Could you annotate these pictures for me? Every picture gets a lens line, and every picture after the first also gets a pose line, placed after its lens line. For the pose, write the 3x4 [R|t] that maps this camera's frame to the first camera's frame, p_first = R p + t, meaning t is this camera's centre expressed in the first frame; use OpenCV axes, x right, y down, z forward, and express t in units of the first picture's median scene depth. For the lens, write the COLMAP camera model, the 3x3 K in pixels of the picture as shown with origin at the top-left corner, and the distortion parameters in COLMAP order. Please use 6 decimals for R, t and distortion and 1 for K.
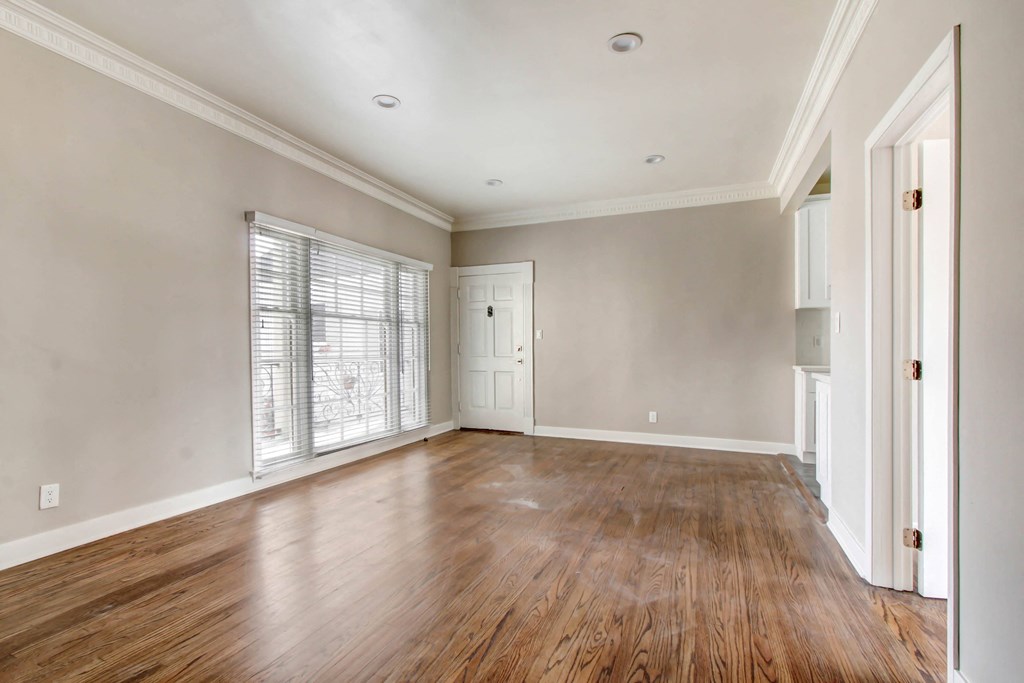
lens RADIAL K [[468.1, 0, 512.8], [0, 468.1, 347.3], [0, 0, 1]] dist [-0.001965, -0.000128]
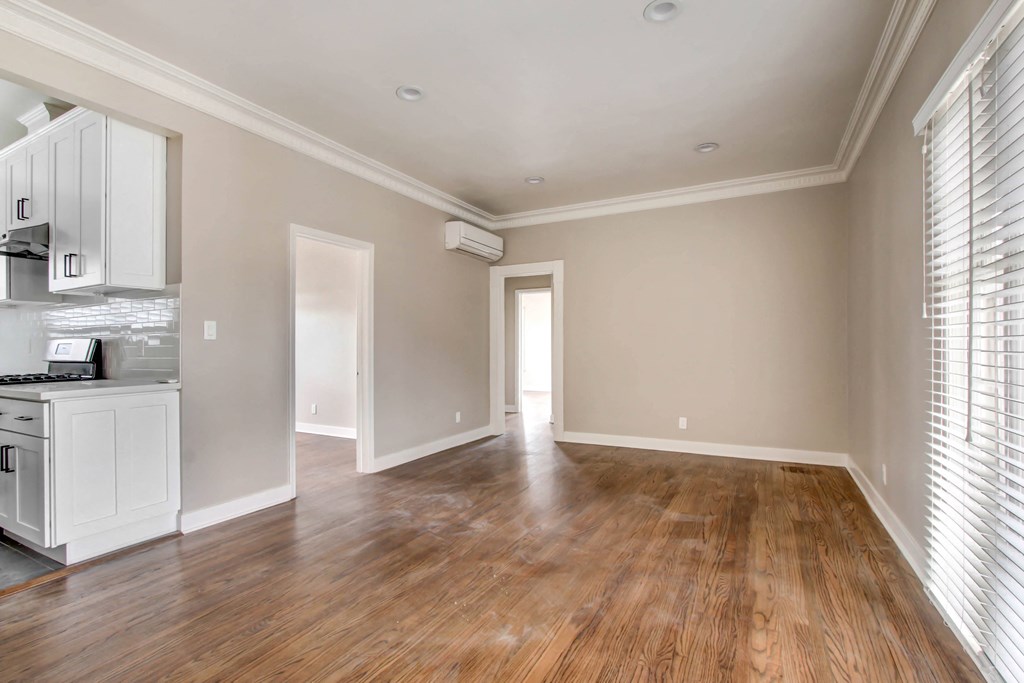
lens RADIAL K [[468.1, 0, 512.8], [0, 468.1, 347.3], [0, 0, 1]] dist [-0.001965, -0.000128]
pose [[-0.994672, 0.001620, 0.103074, -0.134563], [0.001284, 0.999994, -0.003324, -0.010024], [-0.103079, -0.003174, -0.994668, 2.221035]]
